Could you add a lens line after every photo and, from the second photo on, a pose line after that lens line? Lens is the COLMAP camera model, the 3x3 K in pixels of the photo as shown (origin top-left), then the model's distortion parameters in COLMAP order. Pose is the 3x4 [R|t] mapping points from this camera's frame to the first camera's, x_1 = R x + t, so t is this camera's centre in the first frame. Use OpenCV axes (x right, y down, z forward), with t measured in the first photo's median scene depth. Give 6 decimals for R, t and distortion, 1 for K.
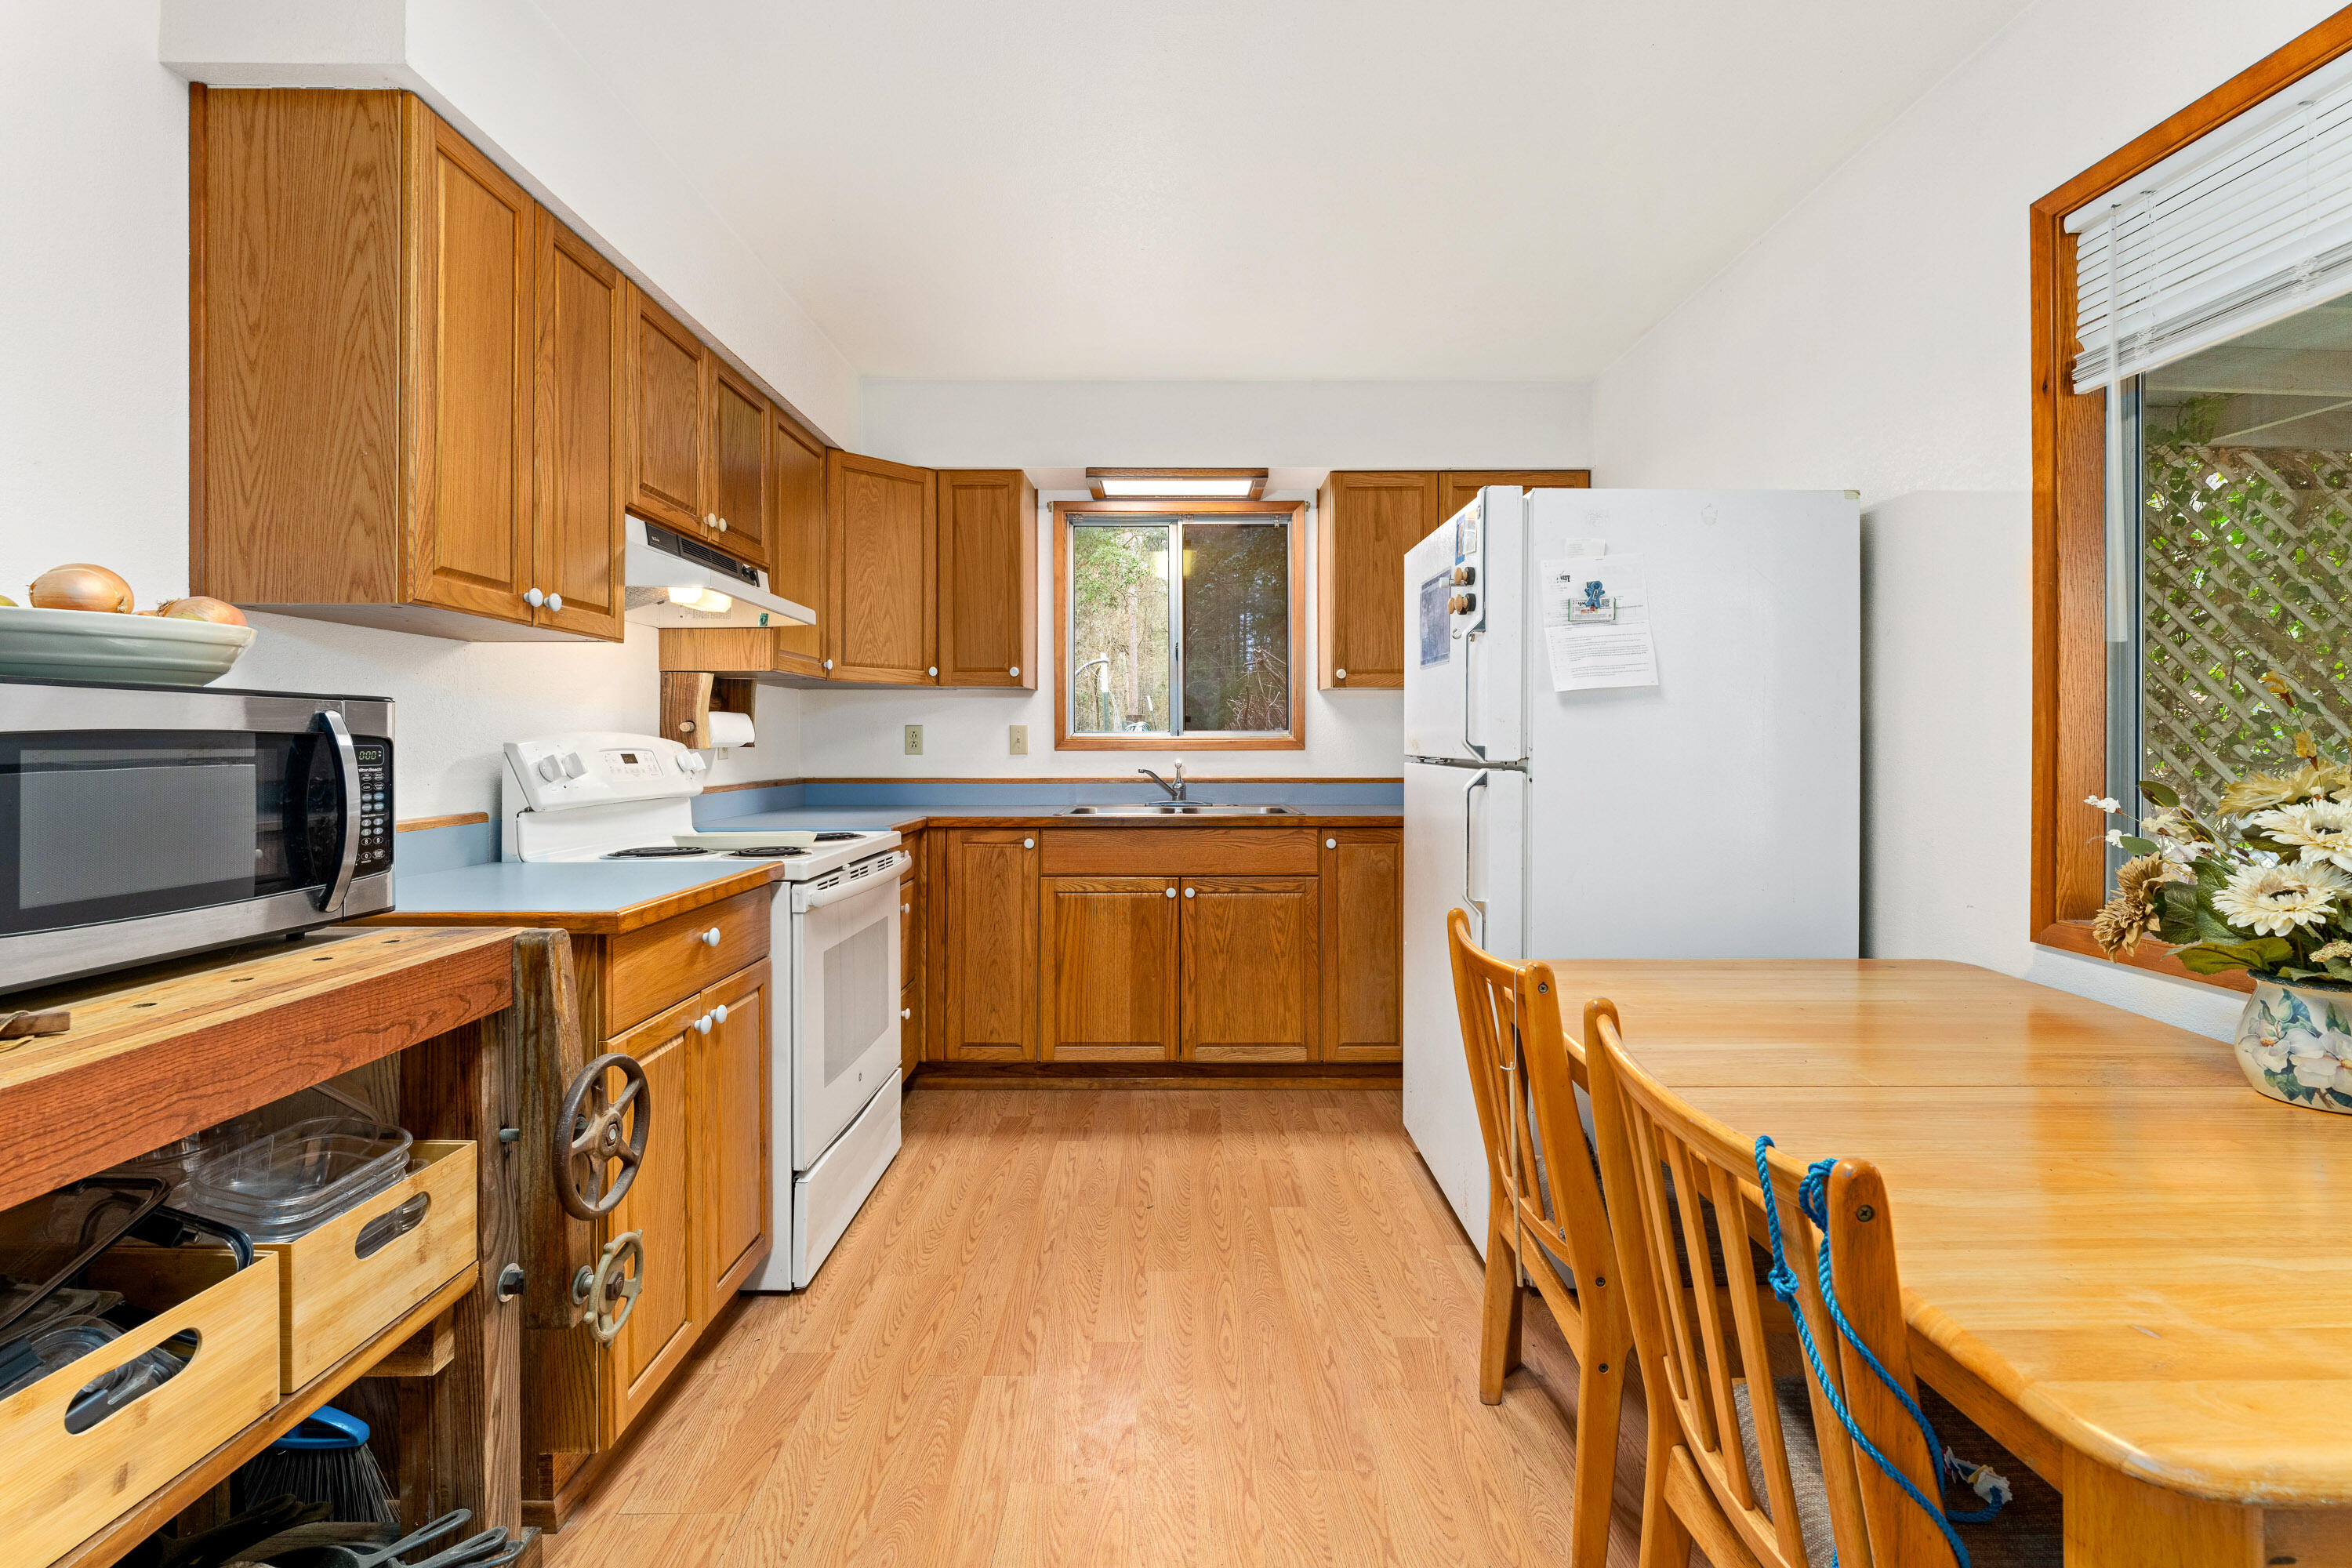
lens RADIAL K [[1022.6, 0, 1178.2], [0, 1022.6, 744.1], [0, 0, 1]] dist [0.000303, -0.000024]
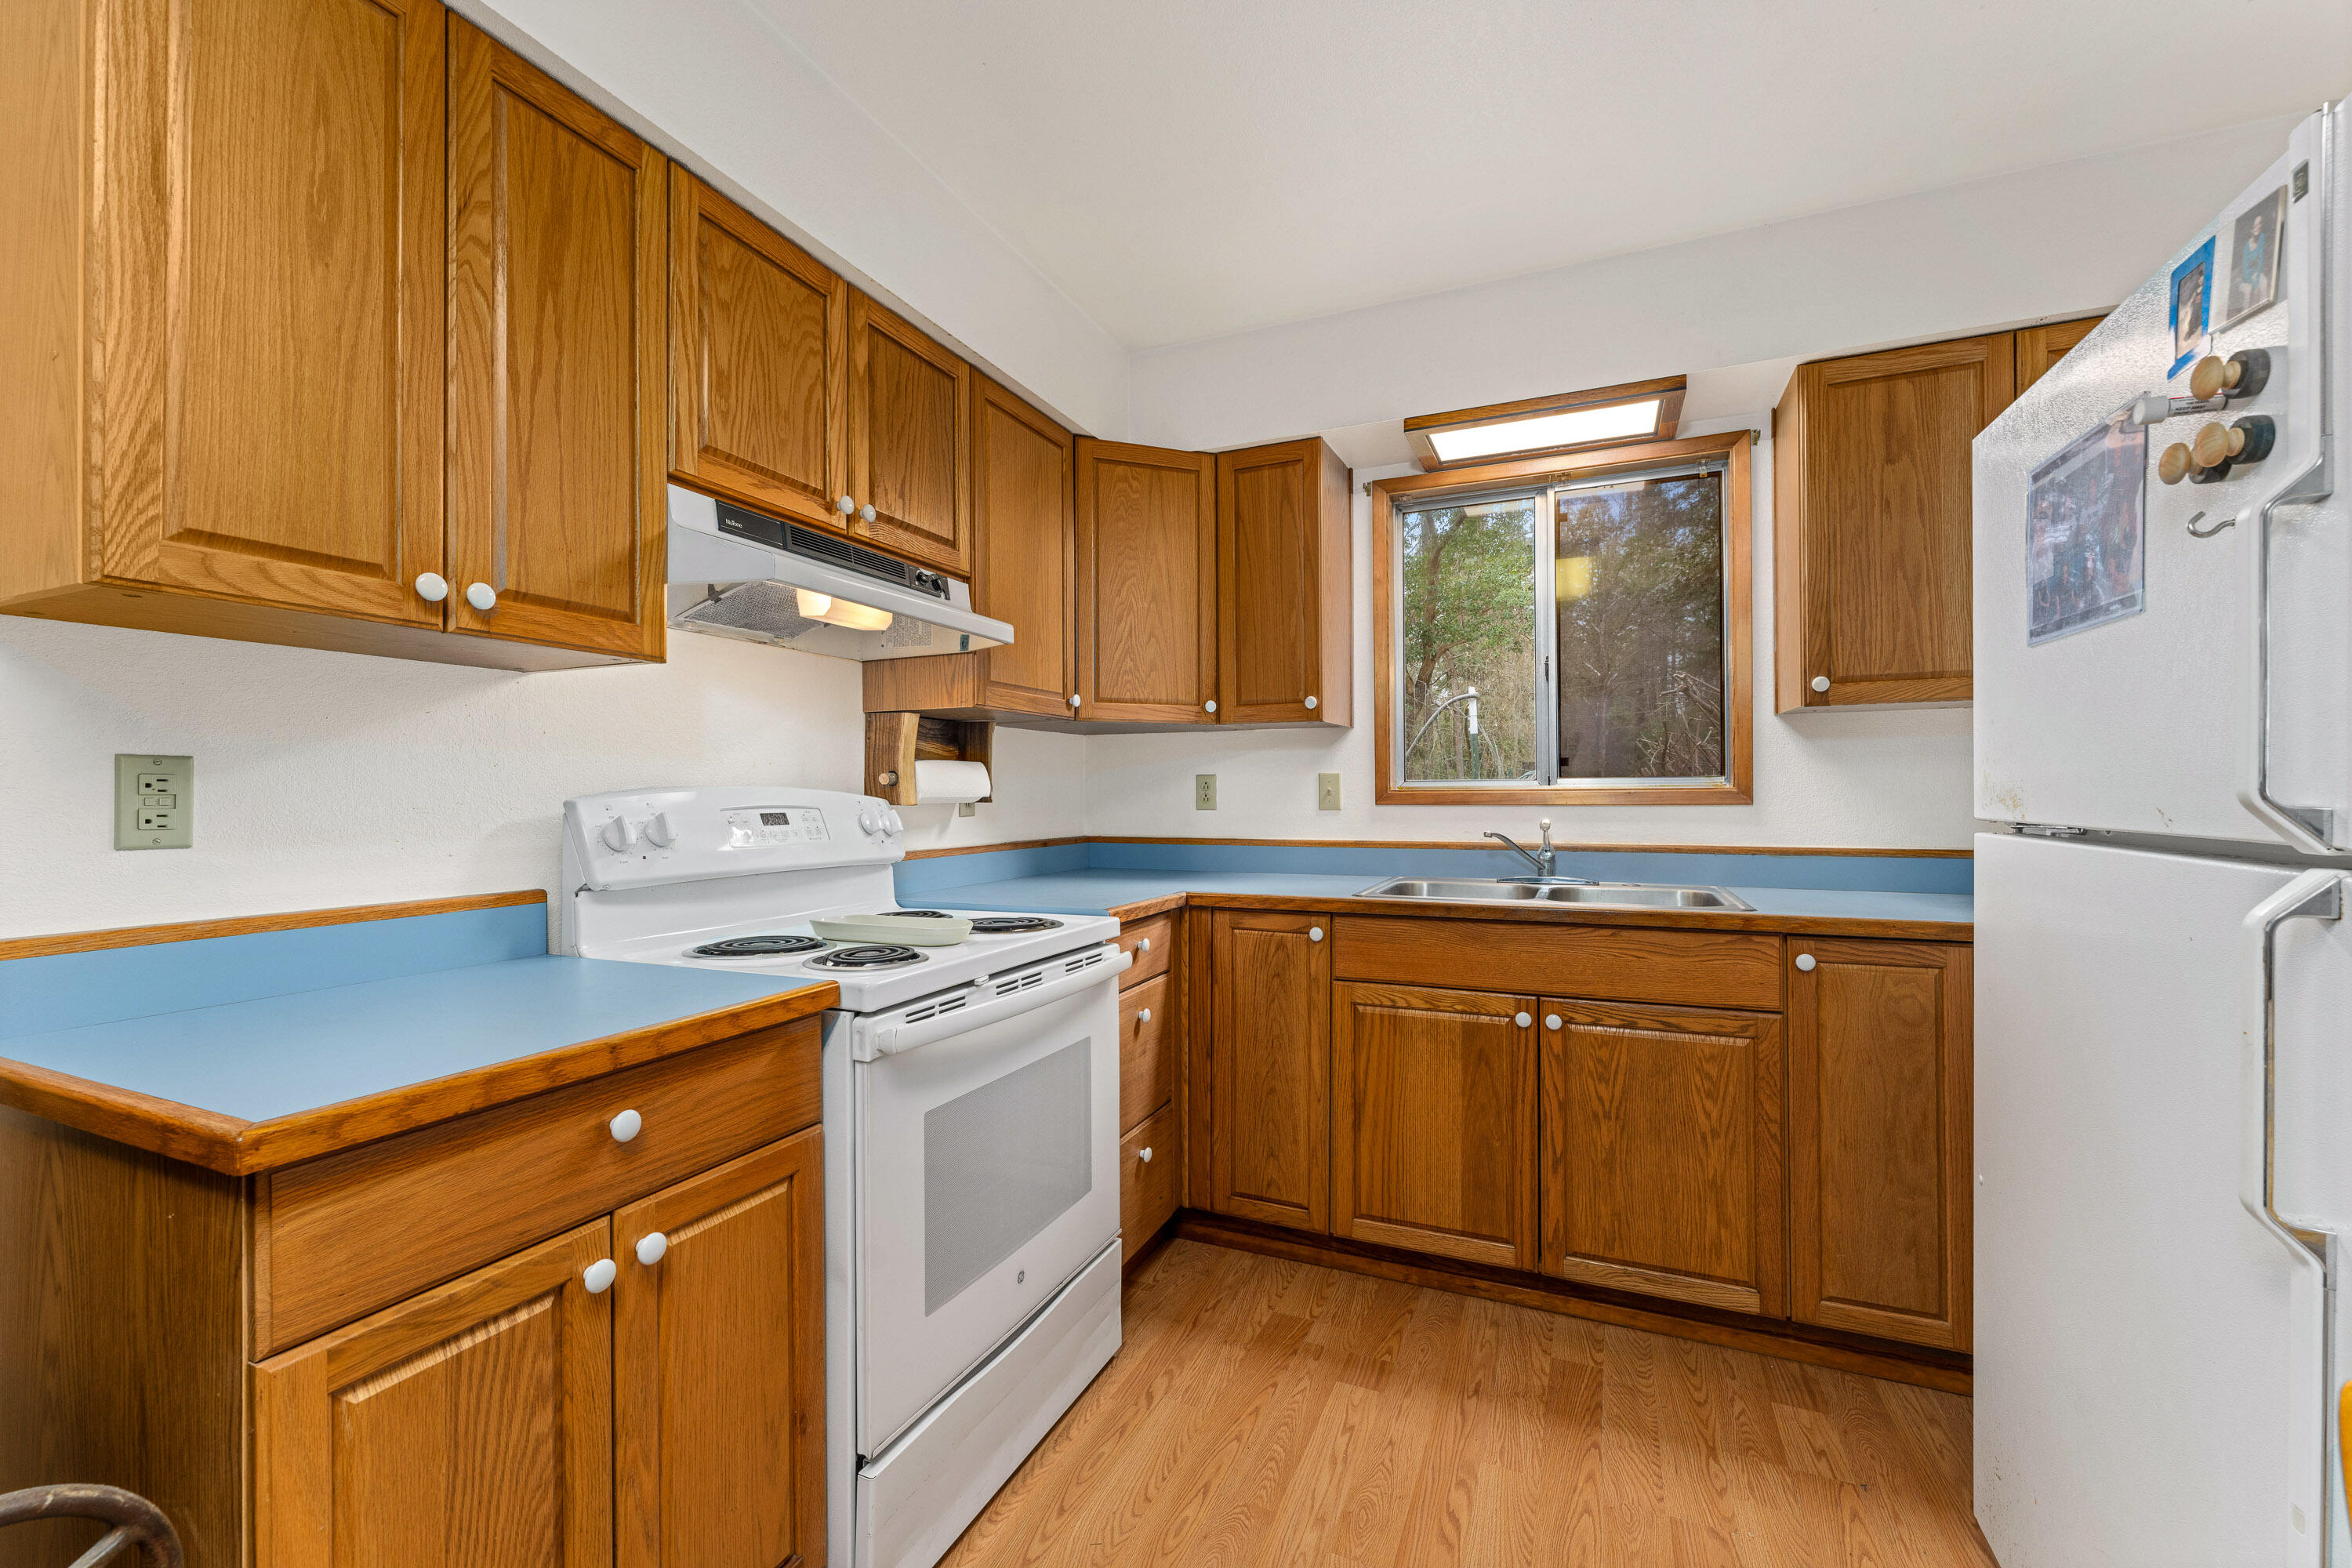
lens RADIAL K [[950.0, 0, 1176.4], [0, 950.0, 791.5], [0, 0, 1]] dist [-0.001650, 0.000013]
pose [[0.913813, -0.003907, -0.406117, 0.038315], [0.003233, 0.999992, -0.002347, -0.003394], [0.406123, 0.000832, 0.913818, 0.338047]]
